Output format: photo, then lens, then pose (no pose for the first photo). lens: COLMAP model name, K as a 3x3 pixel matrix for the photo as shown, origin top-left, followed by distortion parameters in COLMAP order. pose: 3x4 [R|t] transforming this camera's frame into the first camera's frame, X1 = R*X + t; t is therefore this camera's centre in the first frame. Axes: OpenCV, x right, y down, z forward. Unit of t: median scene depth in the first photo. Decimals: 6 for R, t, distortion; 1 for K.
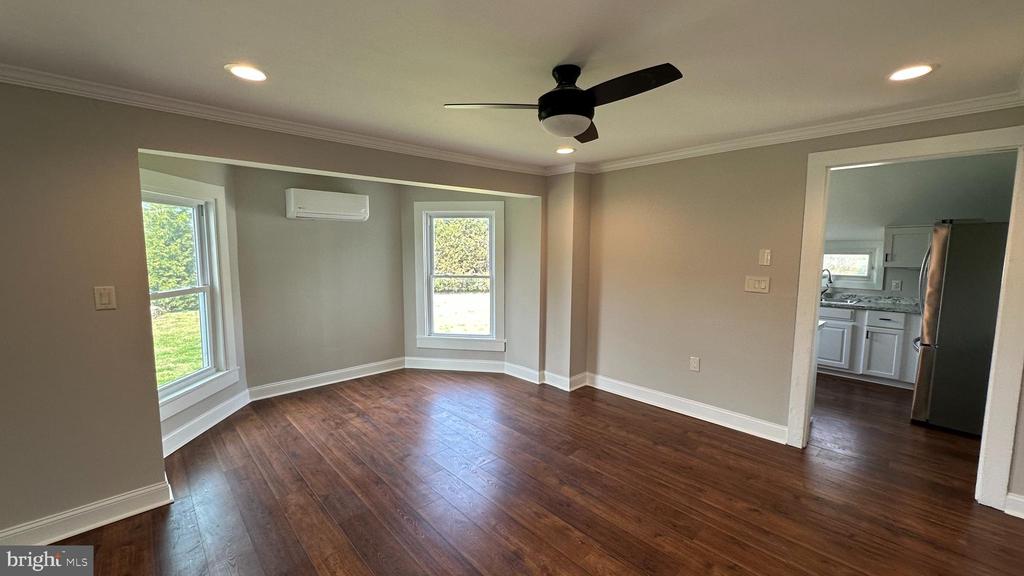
lens RADIAL K [[408.5, 0, 511.1], [0, 408.5, 288.3], [0, 0, 1]] dist [-0.001447, 0.000154]
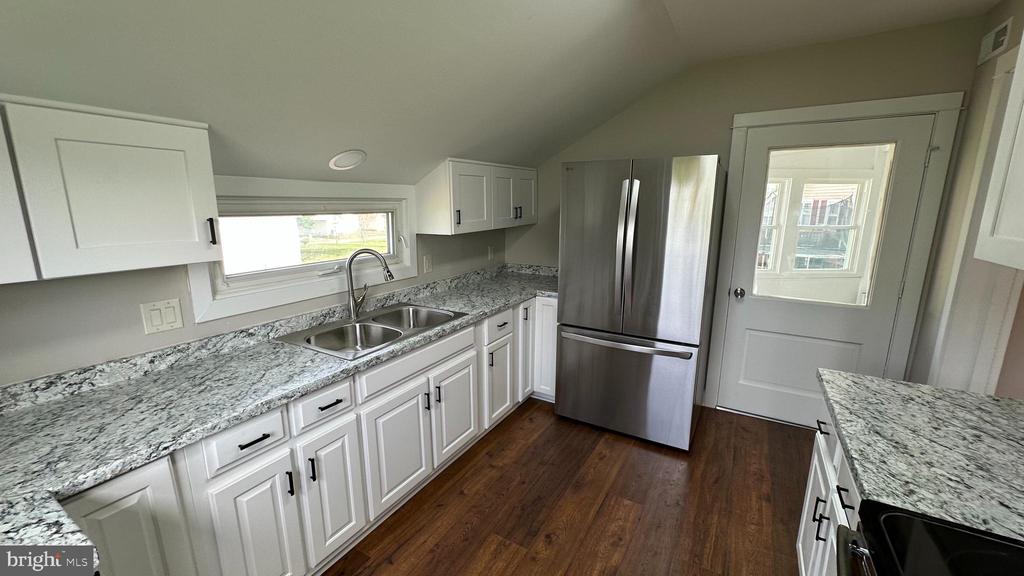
lens RADIAL K [[408.5, 0, 513.1], [0, 408.5, 290.8], [0, 0, 1]] dist [-0.001447, 0.000154]
pose [[-0.308546, -0.204016, 0.929073, 0.384868], [0.089555, 0.966159, 0.241901, -0.110343], [-0.946984, 0.157840, -0.279834, 1.146293]]
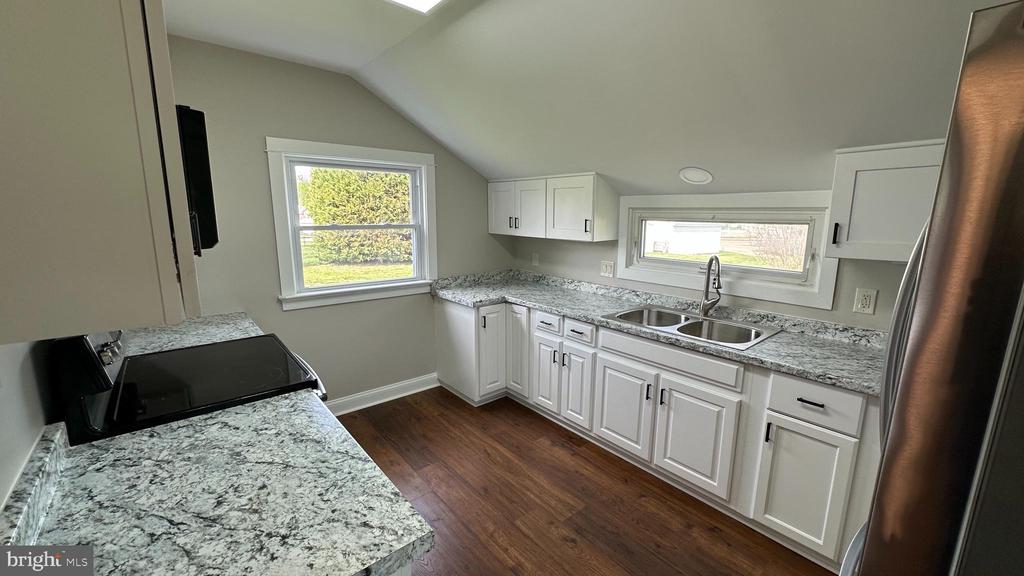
lens RADIAL K [[408.5, 0, 509.6], [0, 408.5, 292.8], [0, 0, 1]] dist [-0.001447, 0.000154]
pose [[0.999332, 0.007772, -0.035719, 0.659921], [-0.004212, 0.995111, 0.098676, -0.058958], [0.036311, -0.098460, 0.994478, 0.635533]]
